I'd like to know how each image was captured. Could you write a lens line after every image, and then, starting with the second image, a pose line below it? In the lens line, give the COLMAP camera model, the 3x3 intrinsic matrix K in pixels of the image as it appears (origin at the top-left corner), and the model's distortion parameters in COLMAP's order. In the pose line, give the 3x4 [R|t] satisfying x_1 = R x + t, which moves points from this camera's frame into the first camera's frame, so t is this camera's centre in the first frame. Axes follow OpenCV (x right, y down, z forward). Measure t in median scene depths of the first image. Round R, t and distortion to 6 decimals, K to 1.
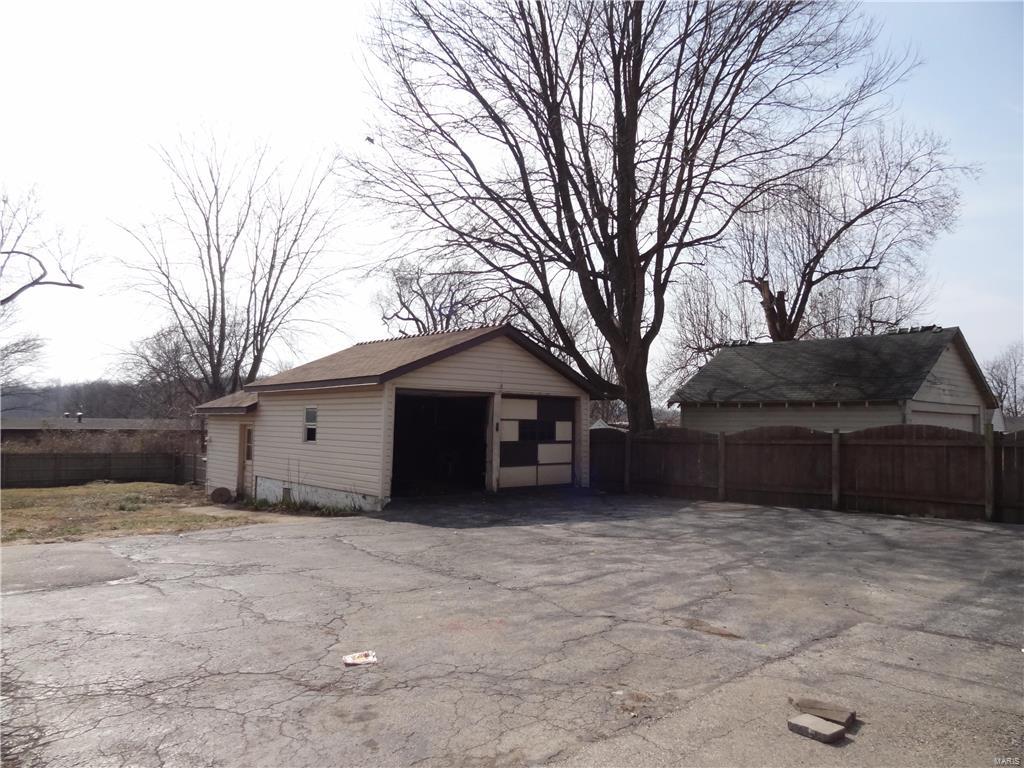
lens RADIAL K [[712.4, 0, 511.5], [0, 712.4, 385.7], [0, 0, 1]] dist [0.001585, -0.001339]
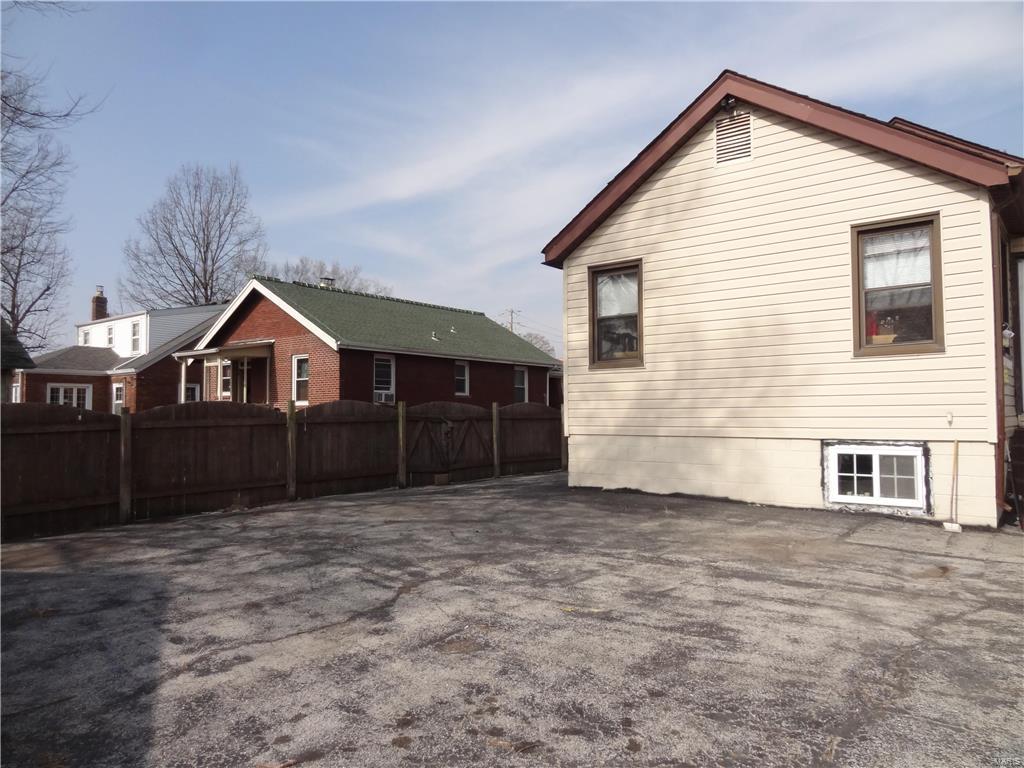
lens RADIAL K [[712.4, 0, 505.0], [0, 712.4, 382.8], [0, 0, 1]] dist [0.001585, -0.001339]
pose [[-0.182623, 0.031357, 0.982683, -0.272369], [-0.046184, 0.998114, -0.040432, 0.044062], [-0.982098, -0.052768, -0.180831, 0.699847]]
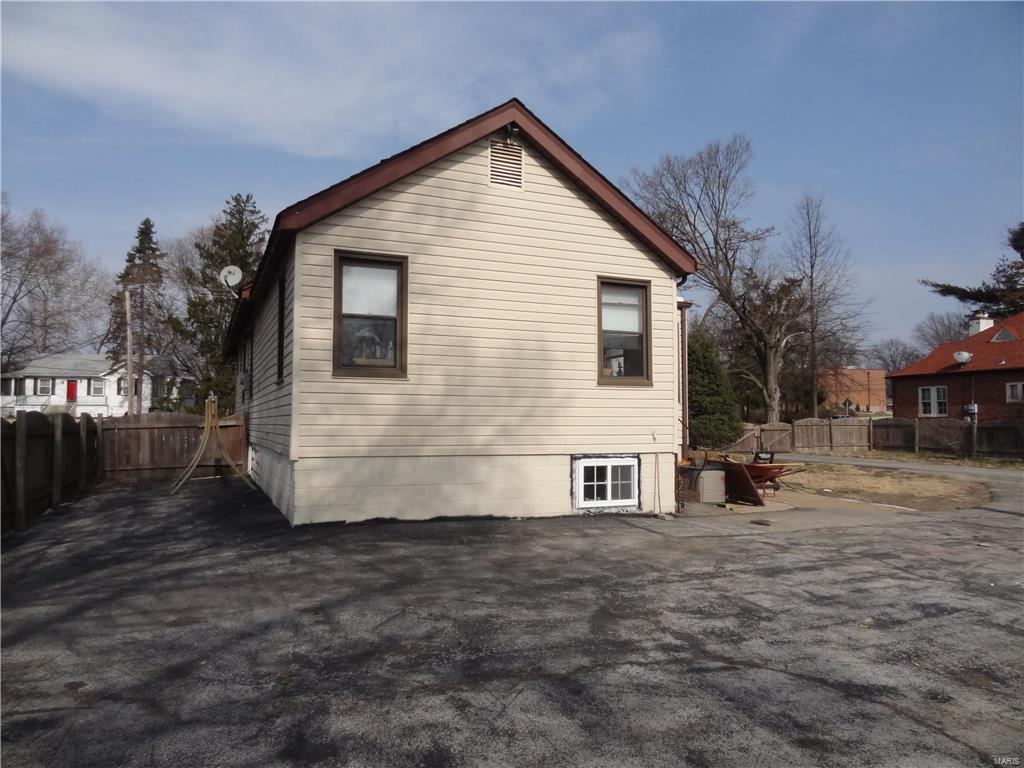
lens RADIAL K [[712.4, 0, 510.8], [0, 712.4, 382.6], [0, 0, 1]] dist [0.001585, -0.001339]
pose [[-0.954860, -0.000693, 0.297056, 0.128549], [-0.031986, 0.994423, -0.100497, 0.057410], [-0.295330, -0.105462, -0.949557, 1.011491]]
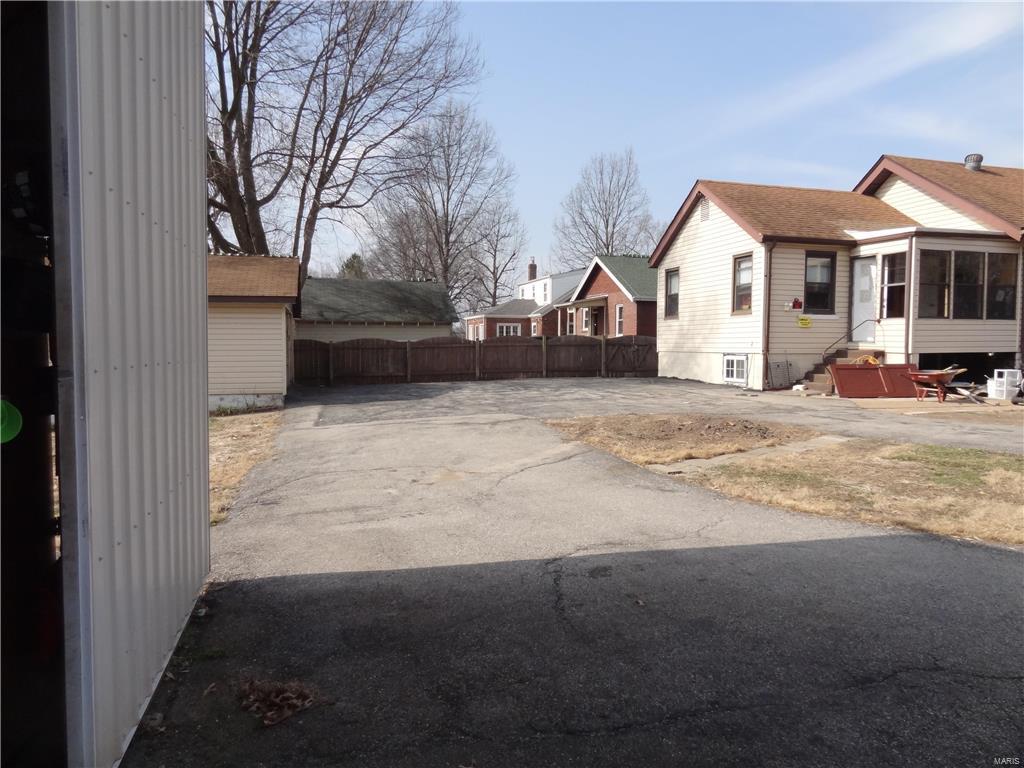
lens RADIAL K [[712.4, 0, 509.8], [0, 712.4, 386.4], [0, 0, 1]] dist [0.001585, -0.001339]
pose [[0.419375, -0.064042, 0.905552, -1.115612], [-0.042827, 0.995002, 0.090202, 0.013726], [-0.906803, -0.076611, 0.414536, 0.122816]]
